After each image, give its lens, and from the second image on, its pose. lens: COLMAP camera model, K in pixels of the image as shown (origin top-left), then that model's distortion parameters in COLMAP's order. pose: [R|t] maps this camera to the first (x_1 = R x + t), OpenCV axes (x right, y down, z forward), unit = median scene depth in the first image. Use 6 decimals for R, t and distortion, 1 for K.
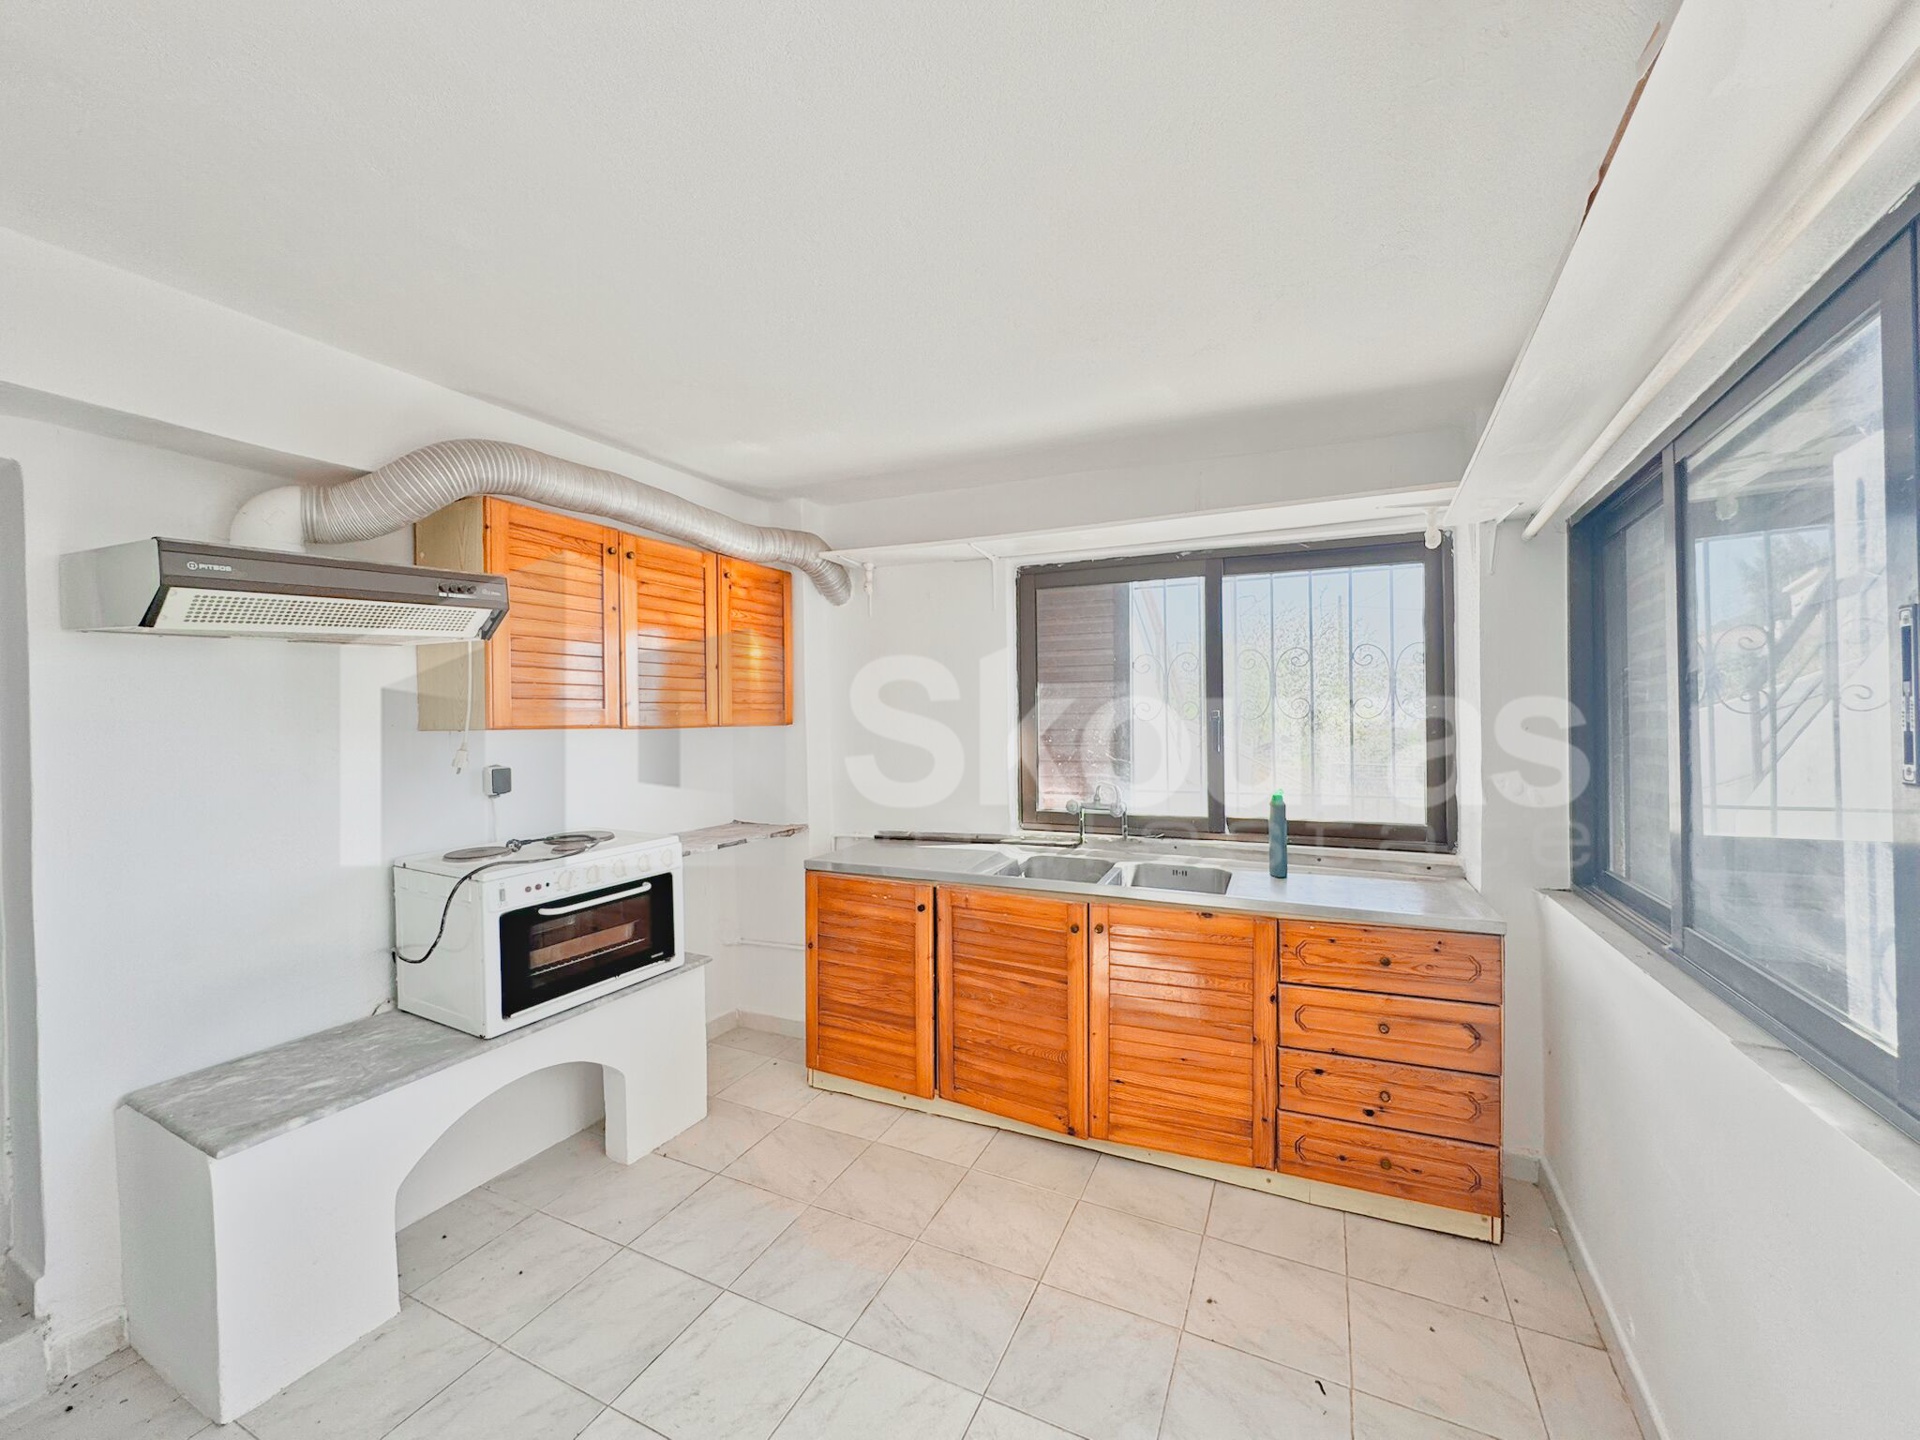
lens RADIAL K [[773.2, 0, 957.8], [0, 773.2, 720.1], [0, 0, 1]] dist [-0.002332, -0.000040]
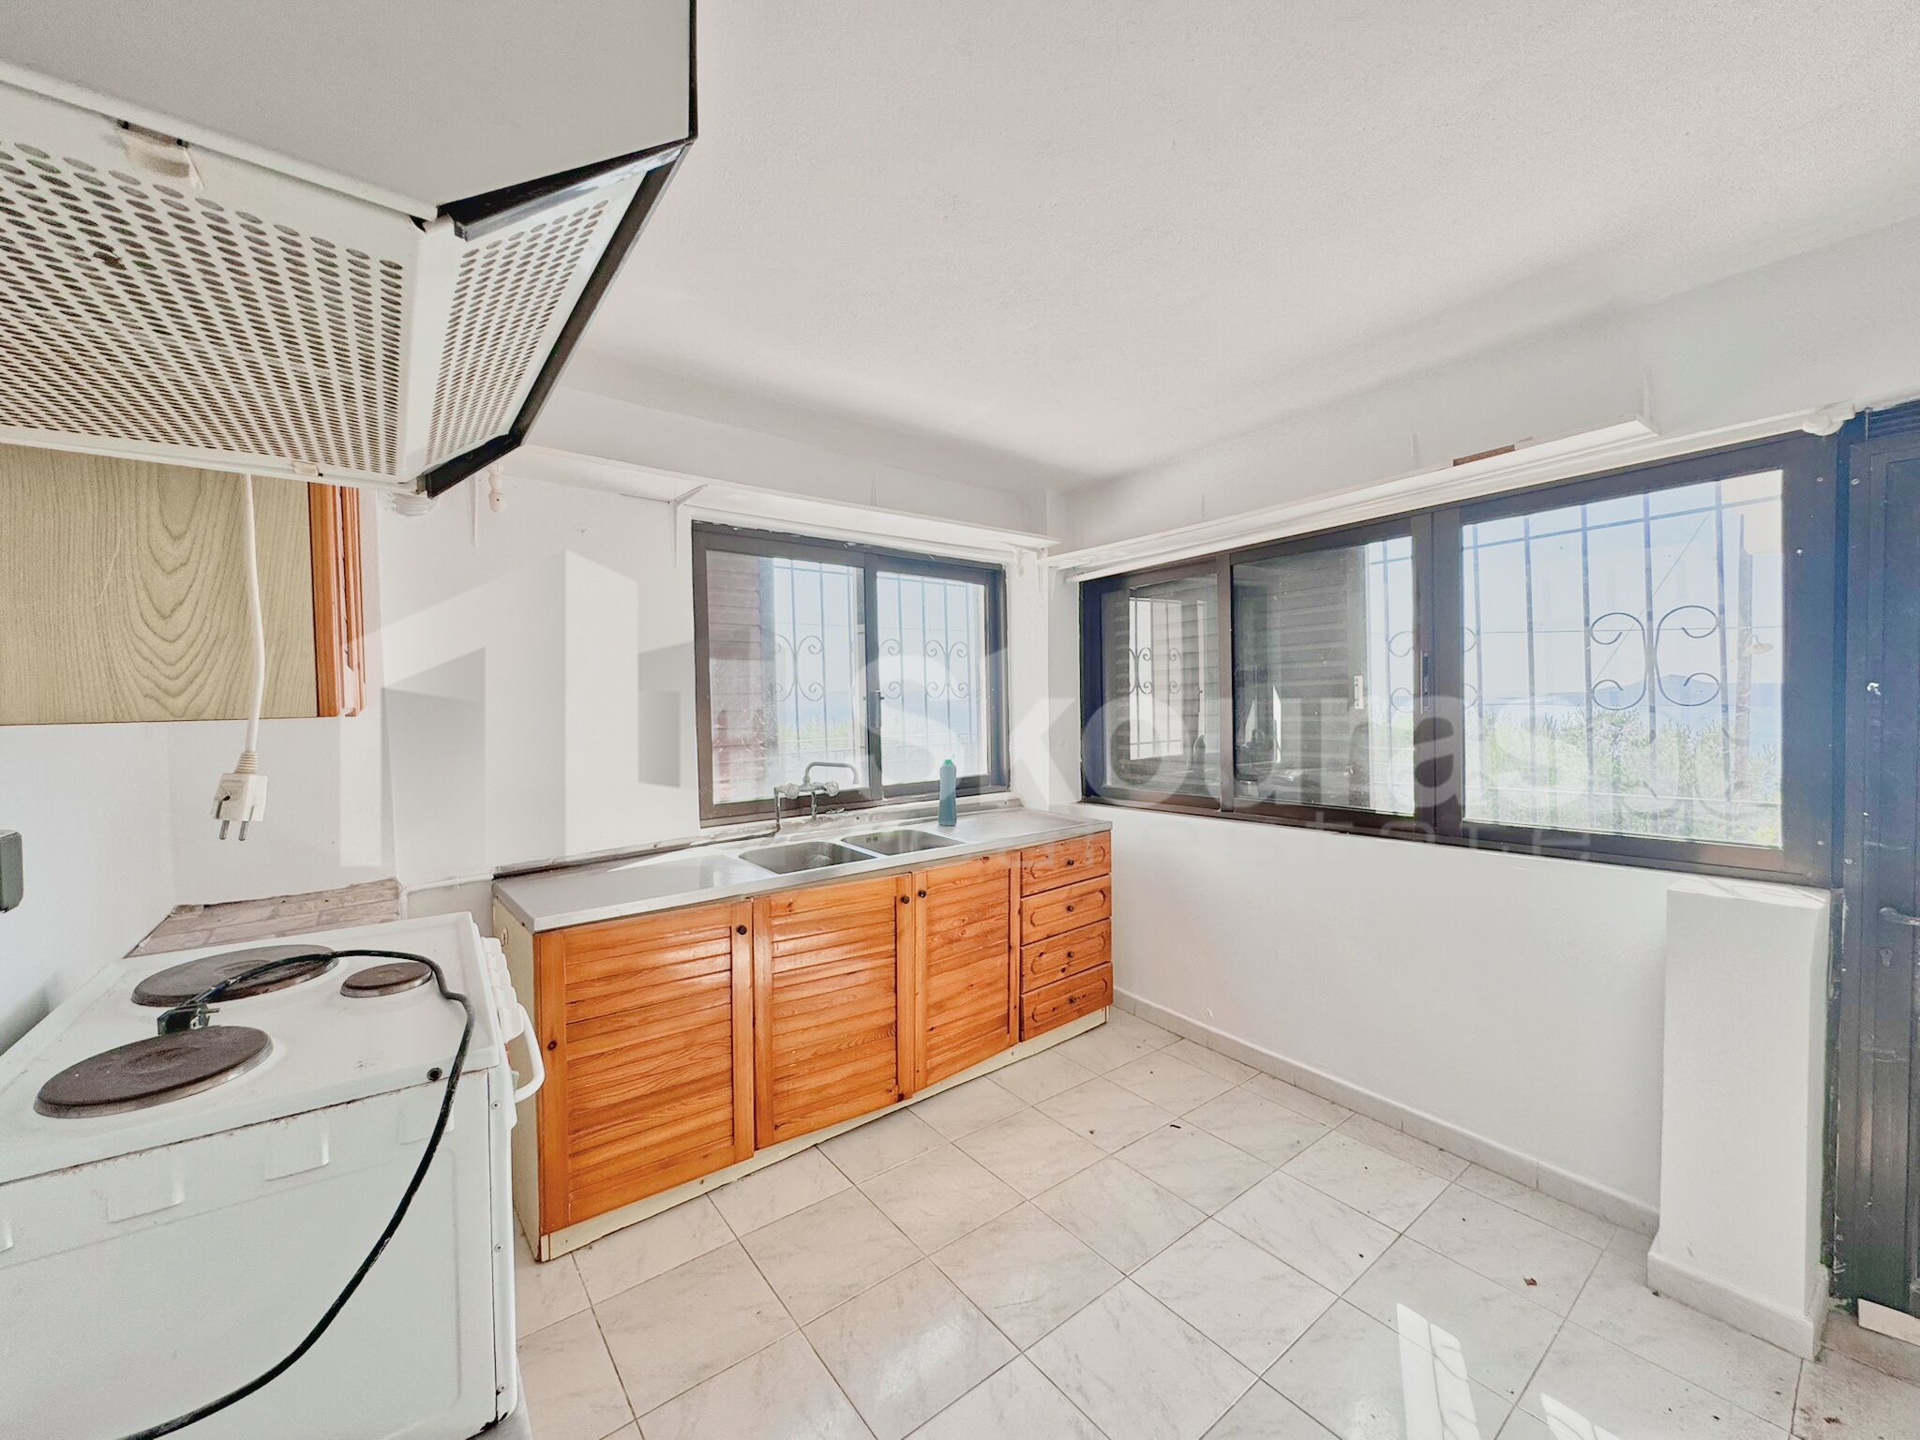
lens RADIAL K [[773.2, 0, 957.8], [0, 773.2, 720.1], [0, 0, 1]] dist [-0.002332, -0.000040]
pose [[0.438768, -0.024052, 0.898278, -0.716312], [0.014422, 0.999701, 0.019723, 0.011343], [-0.898485, 0.004301, 0.438984, 0.468908]]
